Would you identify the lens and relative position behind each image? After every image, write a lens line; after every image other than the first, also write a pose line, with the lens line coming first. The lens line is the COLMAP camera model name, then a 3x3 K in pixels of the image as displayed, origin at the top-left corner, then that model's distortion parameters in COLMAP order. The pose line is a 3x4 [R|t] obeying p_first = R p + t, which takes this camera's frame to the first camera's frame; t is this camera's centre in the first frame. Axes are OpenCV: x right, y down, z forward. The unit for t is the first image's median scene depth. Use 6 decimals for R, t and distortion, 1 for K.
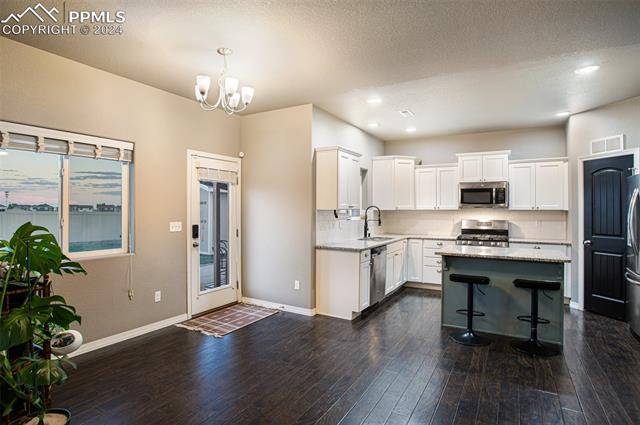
lens RADIAL K [[331.2, 0, 319.8], [0, 331.2, 205.8], [0, 0, 1]] dist [-0.070761, 0.027488]
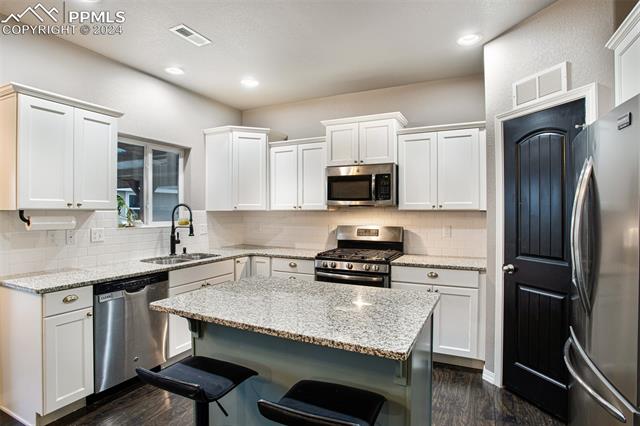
lens RADIAL K [[338.8, 0, 317.6], [0, 338.8, 210.7], [0, 0, 1]] dist [-0.047853, 0.001855]
pose [[0.996943, -0.003345, 0.078060, 0.406496], [0.002565, 0.999946, 0.010101, 0.007661], [-0.078089, -0.009870, 0.996897, 0.396728]]
